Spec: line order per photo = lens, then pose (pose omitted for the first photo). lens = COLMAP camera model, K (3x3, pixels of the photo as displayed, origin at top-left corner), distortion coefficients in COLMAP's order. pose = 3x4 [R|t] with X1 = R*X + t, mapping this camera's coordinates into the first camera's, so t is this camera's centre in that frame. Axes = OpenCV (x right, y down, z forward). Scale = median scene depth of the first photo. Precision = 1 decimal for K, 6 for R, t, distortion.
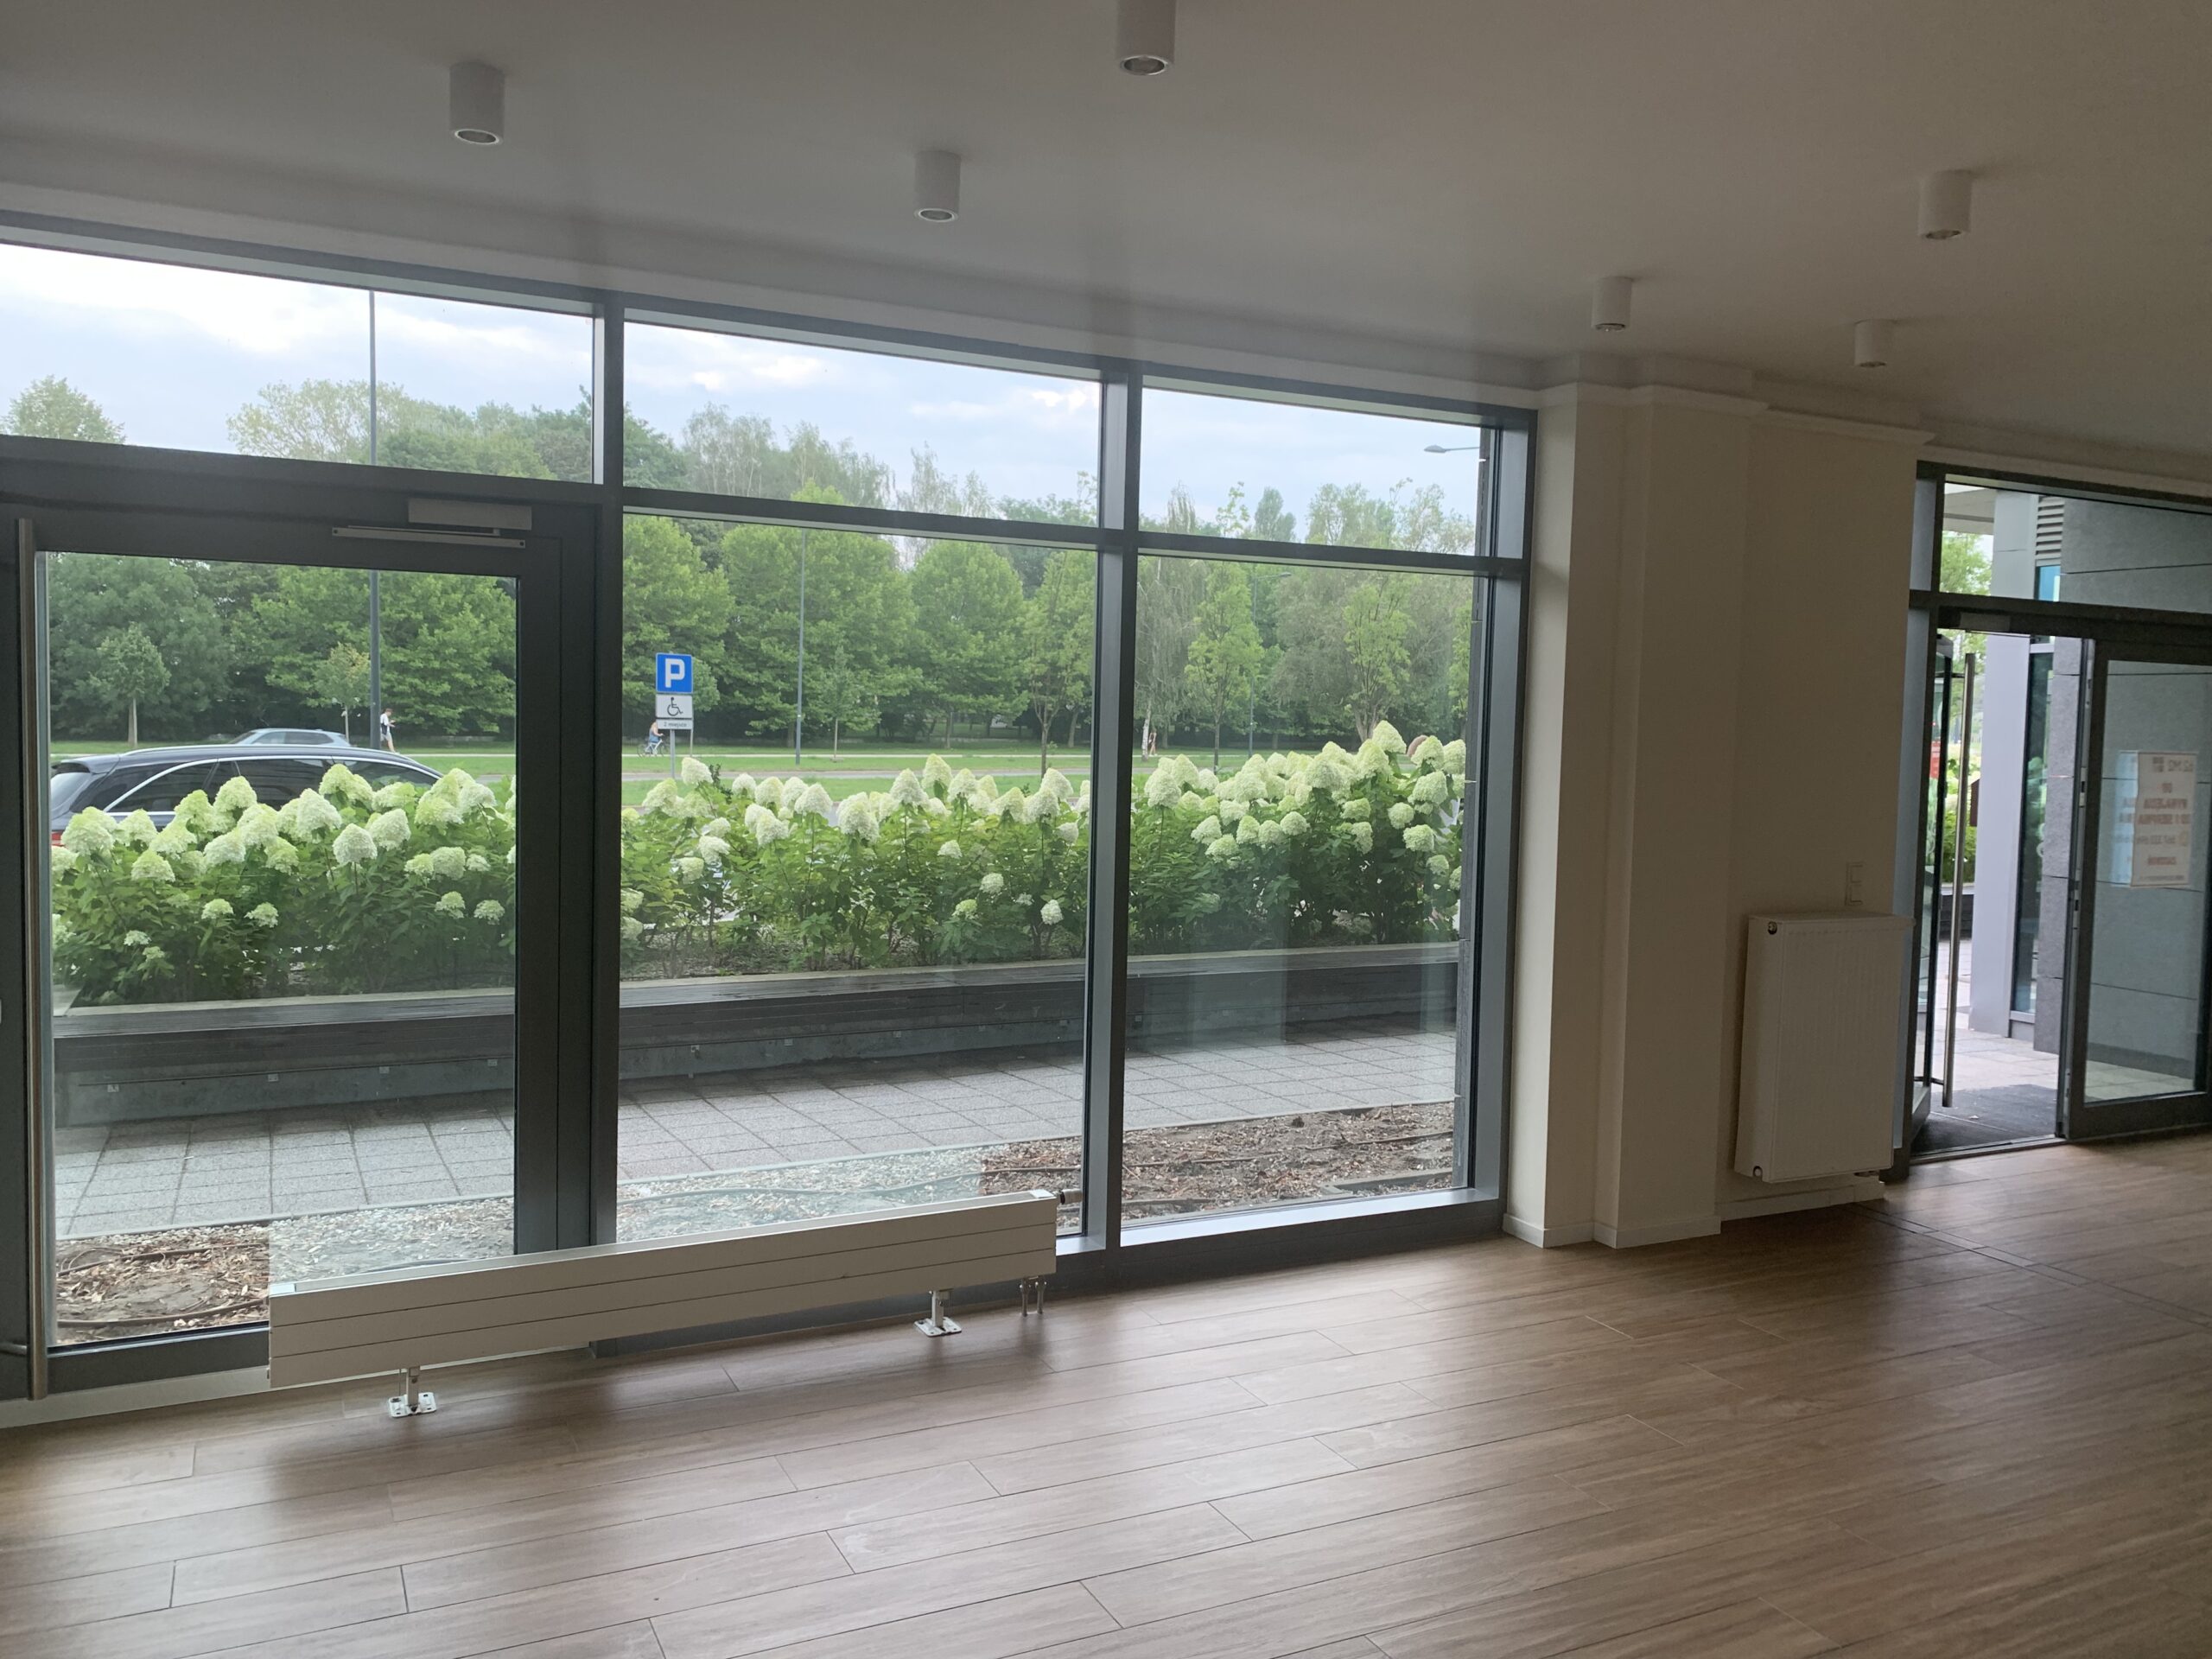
lens RADIAL K [[1690.1, 0, 1095.9], [0, 1690.1, 812.4], [0, 0, 1]] dist [0.039408, -0.045353]
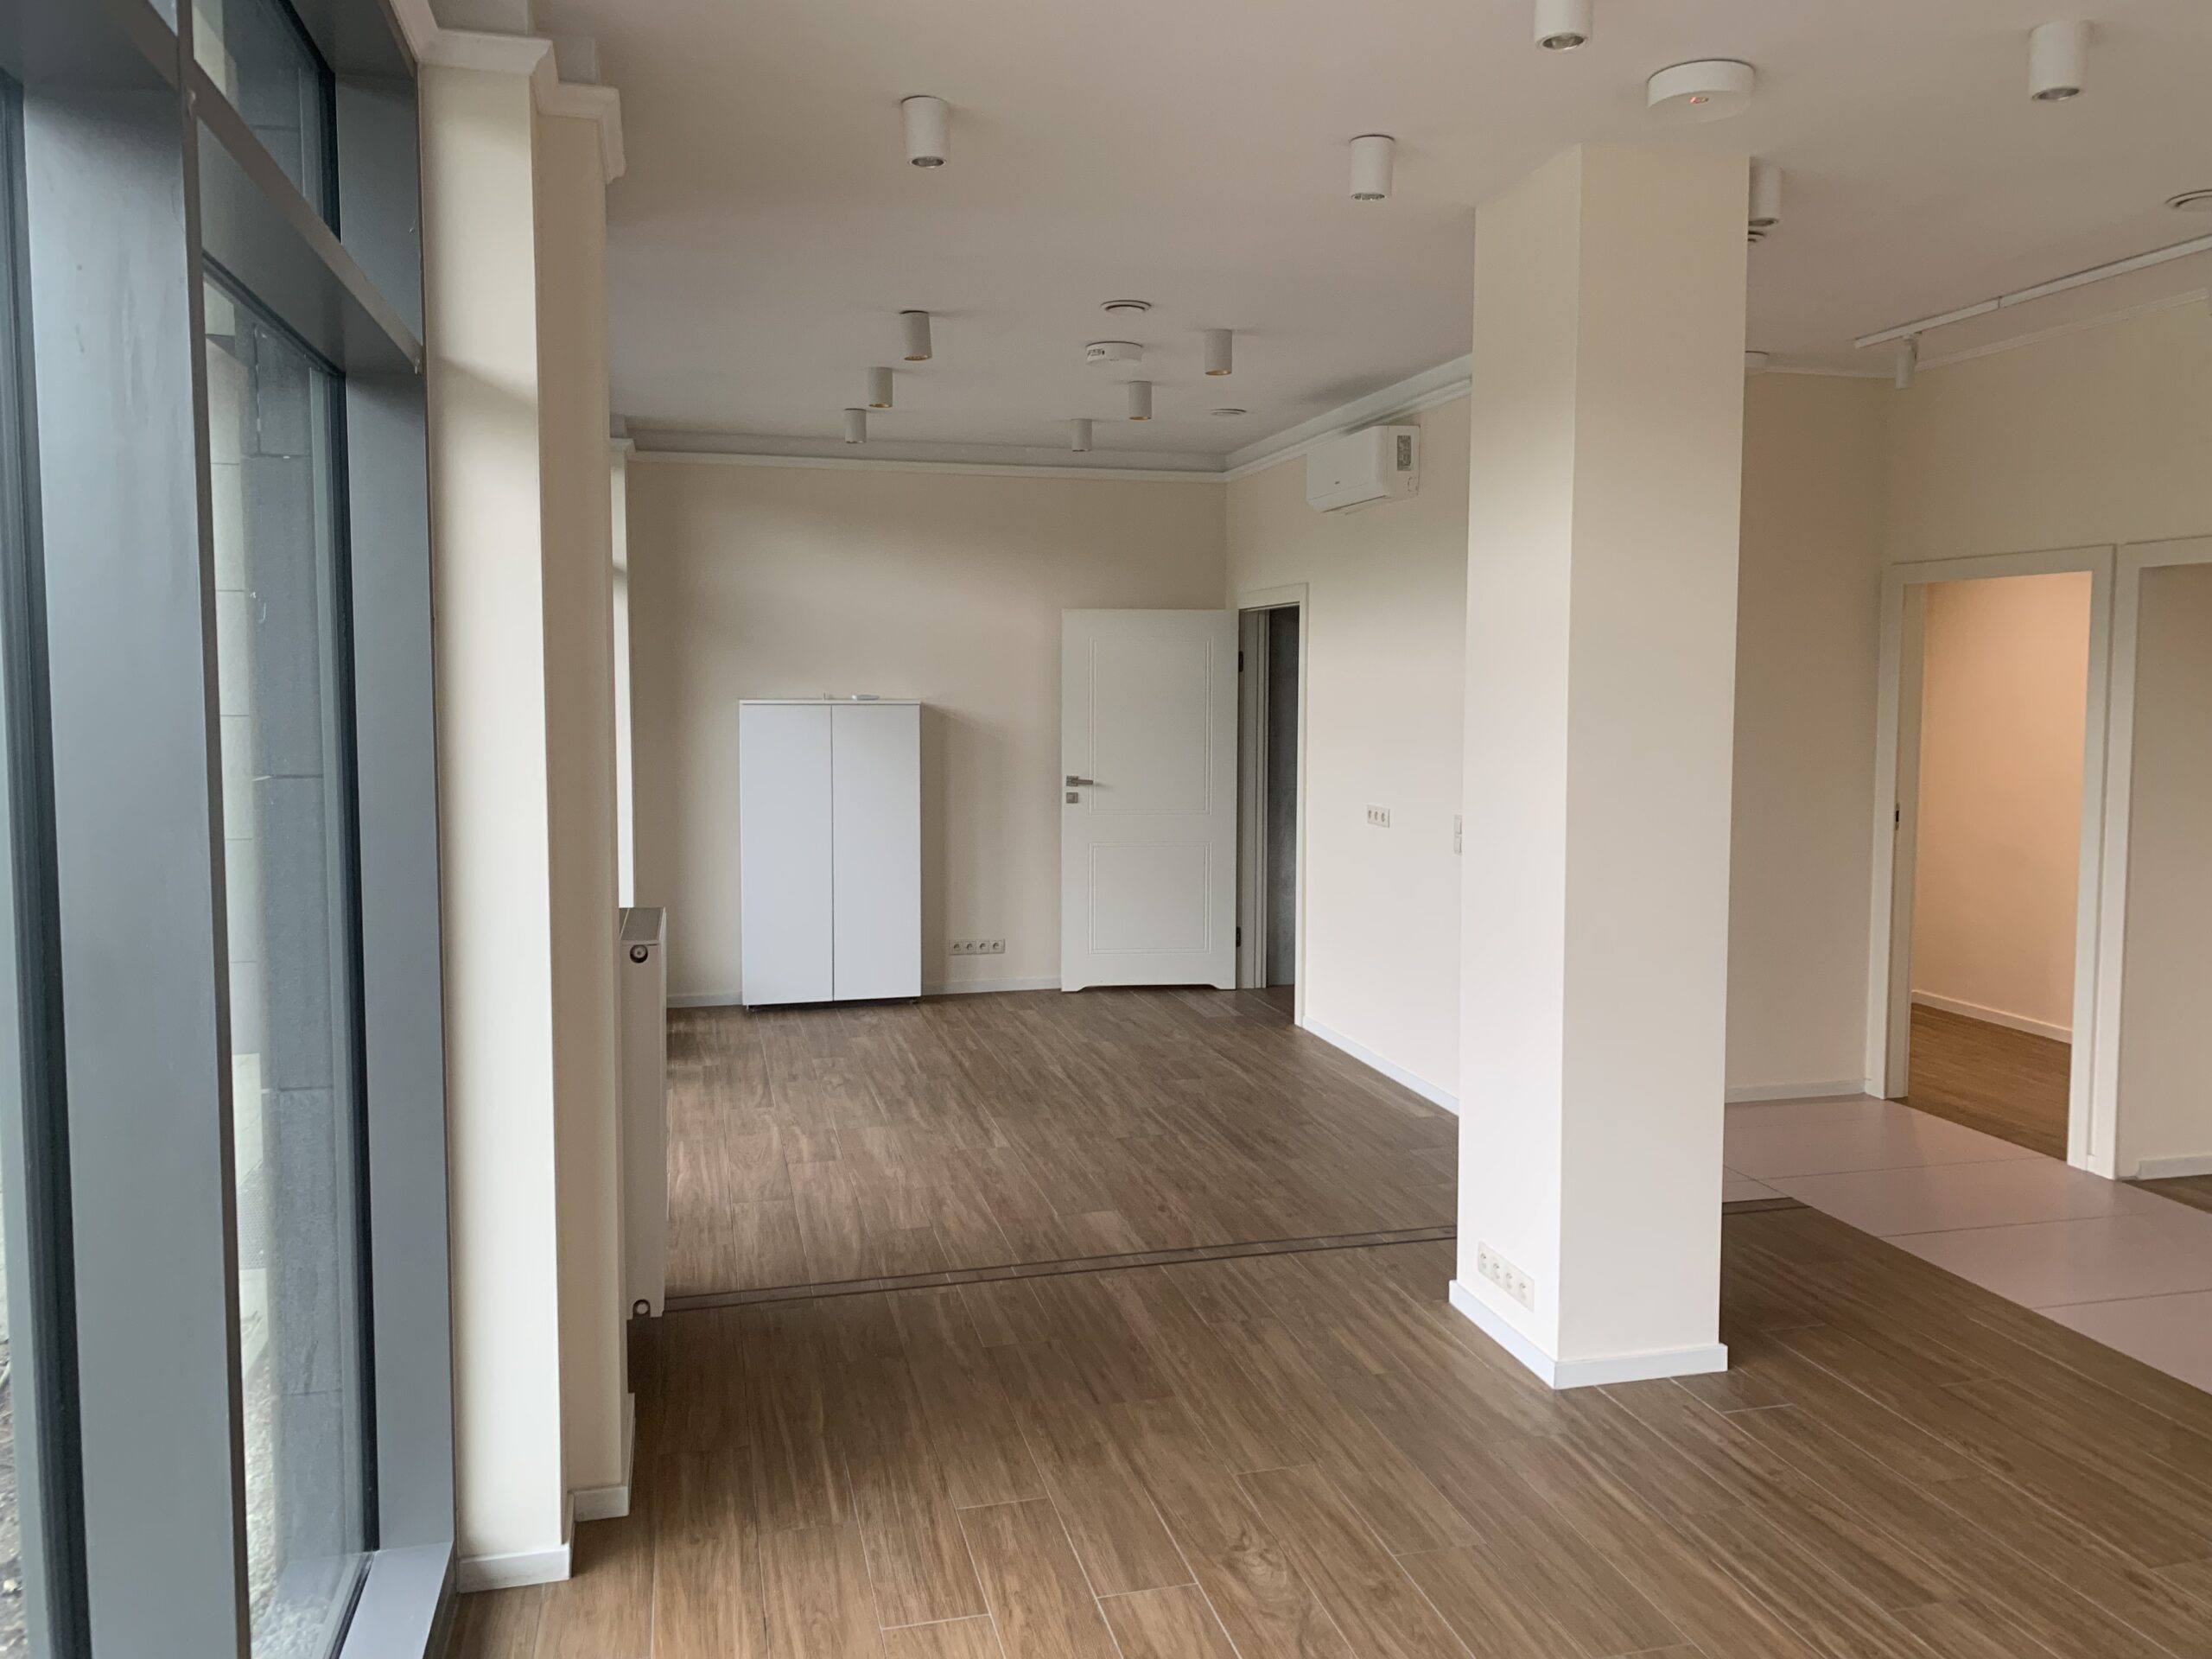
lens RADIAL K [[1690.1, 0, 1131.7], [0, 1690.1, 792.3], [0, 0, 1]] dist [0.039408, -0.045353]
pose [[0.195244, -0.091598, 0.976468, -0.216283], [0.057683, 0.994978, 0.081801, -0.039561], [-0.979057, 0.040354, 0.199547, 0.635532]]
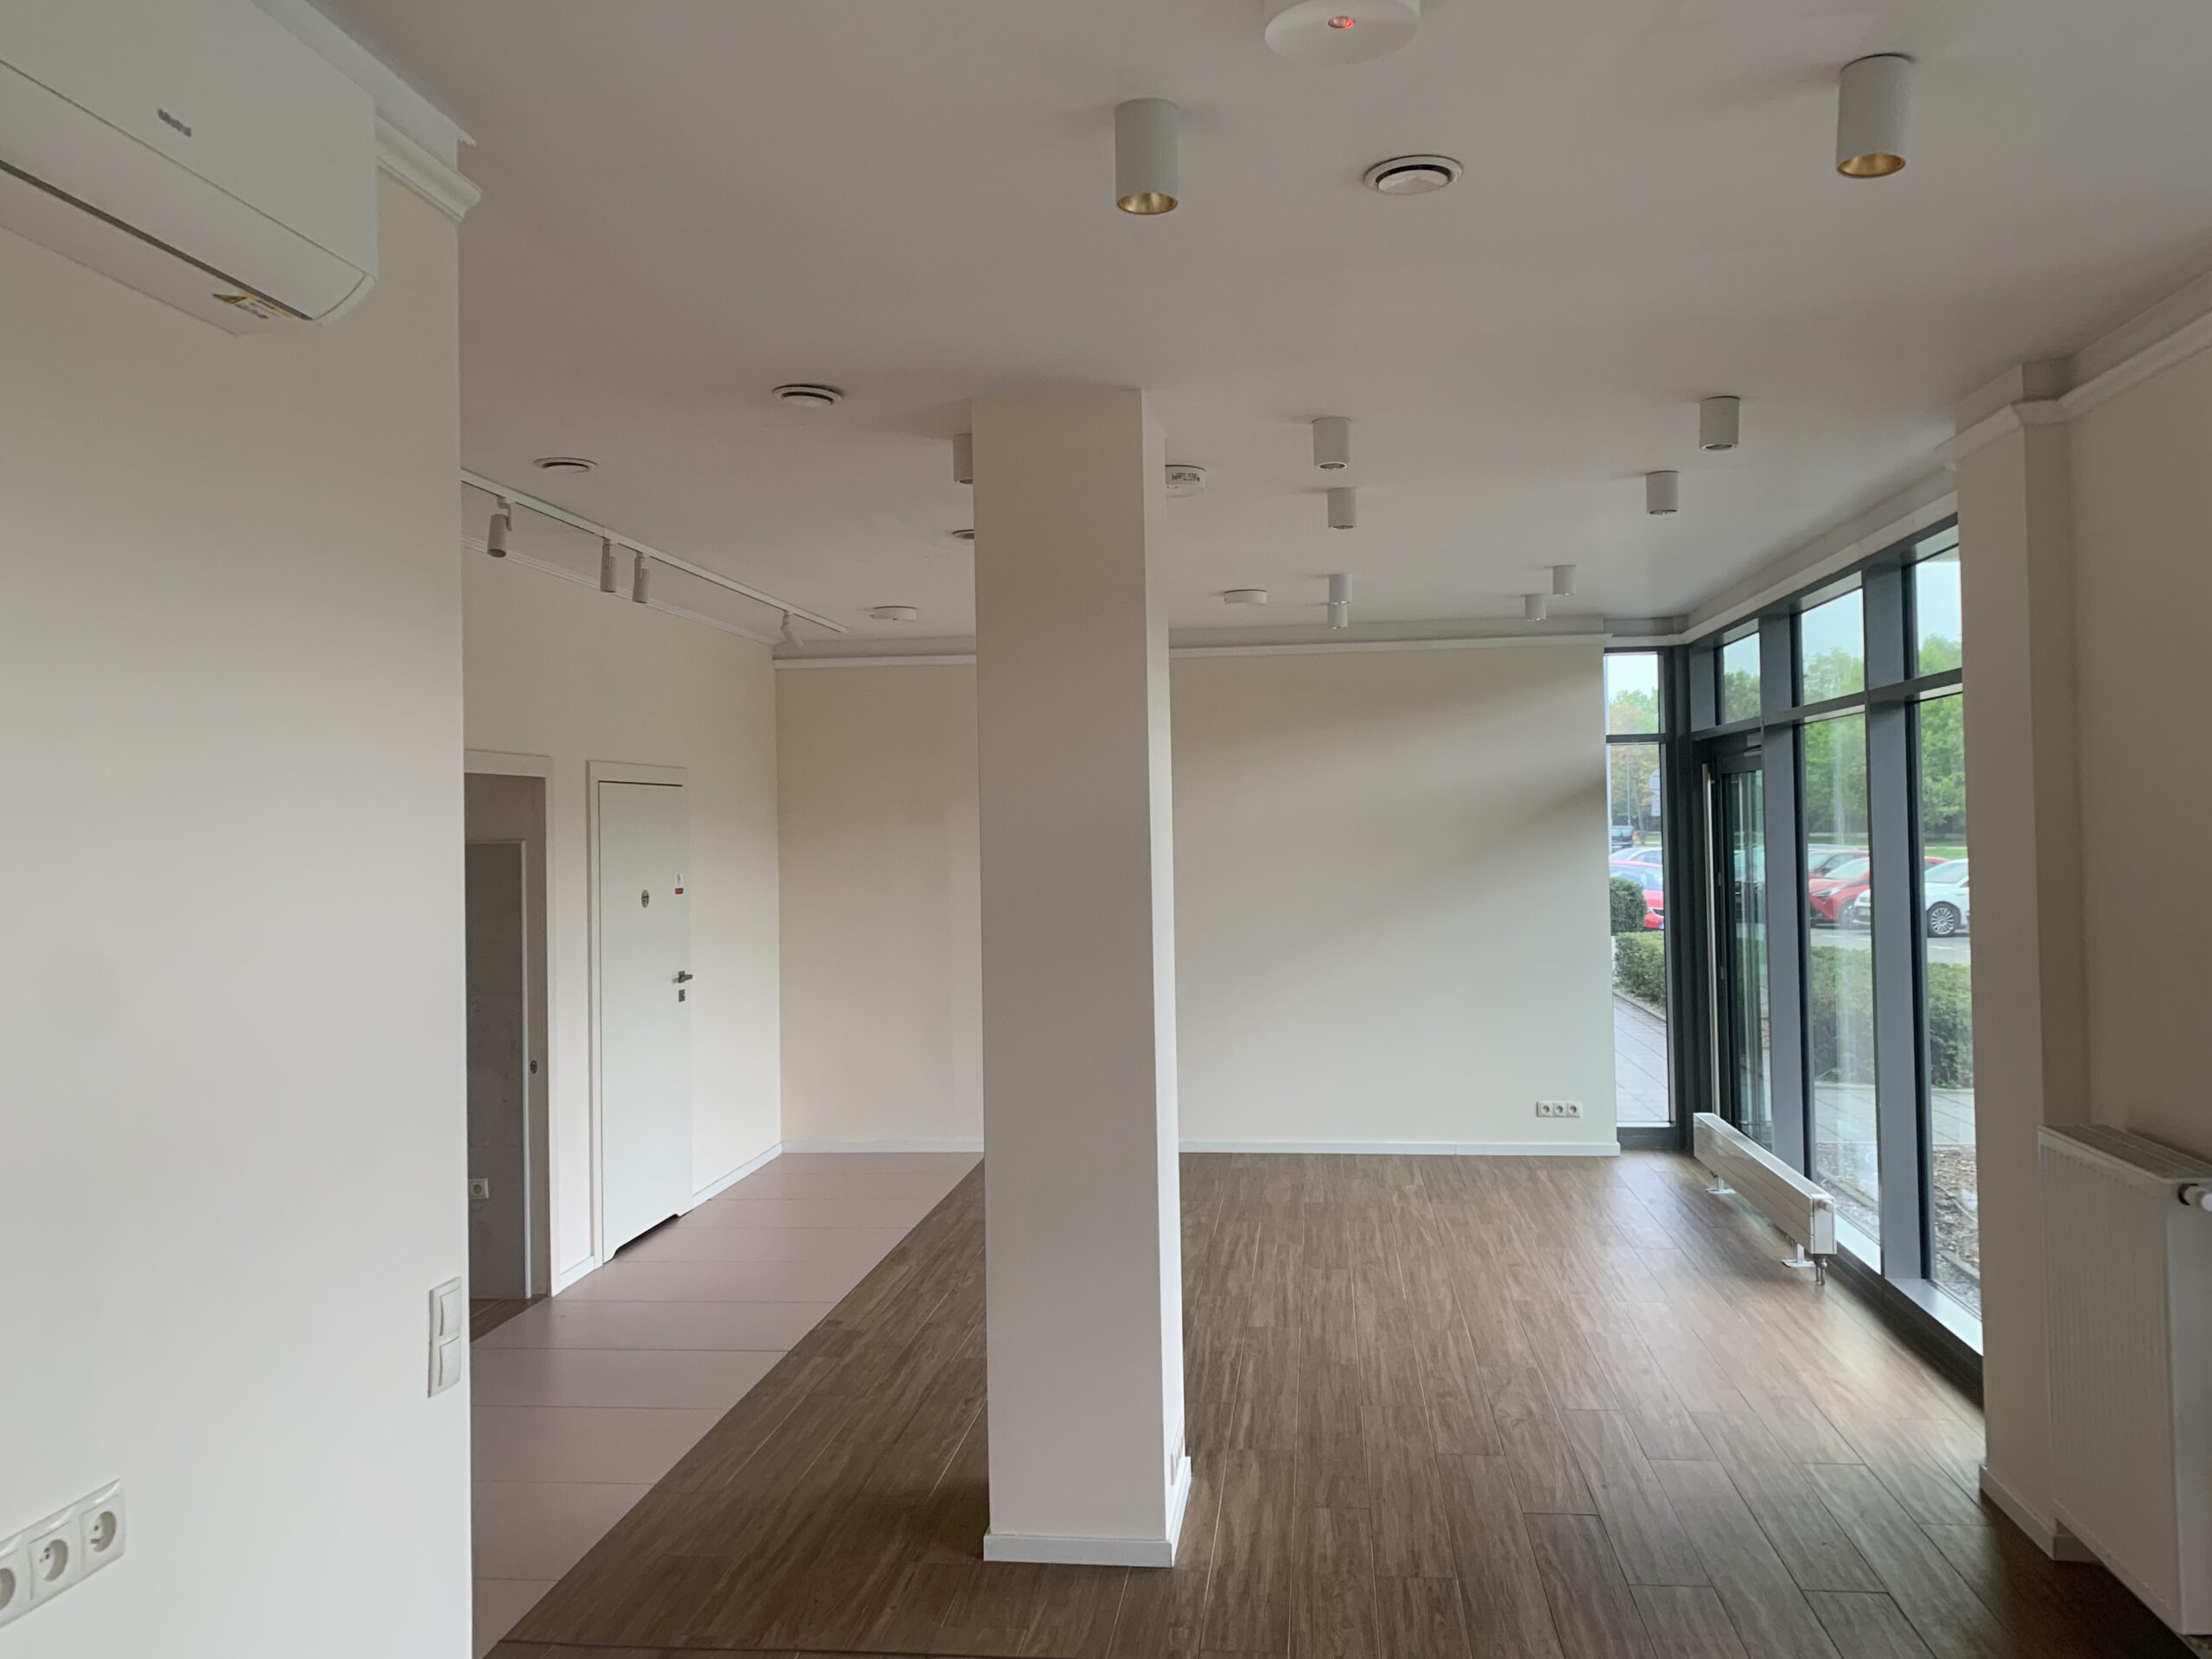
lens RADIAL K [[1690.1, 0, 1131.3], [0, 1690.1, 785.7], [0, 0, 1]] dist [0.039408, -0.045353]
pose [[-0.536332, -0.034658, -0.843295, 1.130179], [-0.041231, 0.999039, -0.014835, -0.046253], [0.842999, 0.026813, -0.537246, 1.003160]]
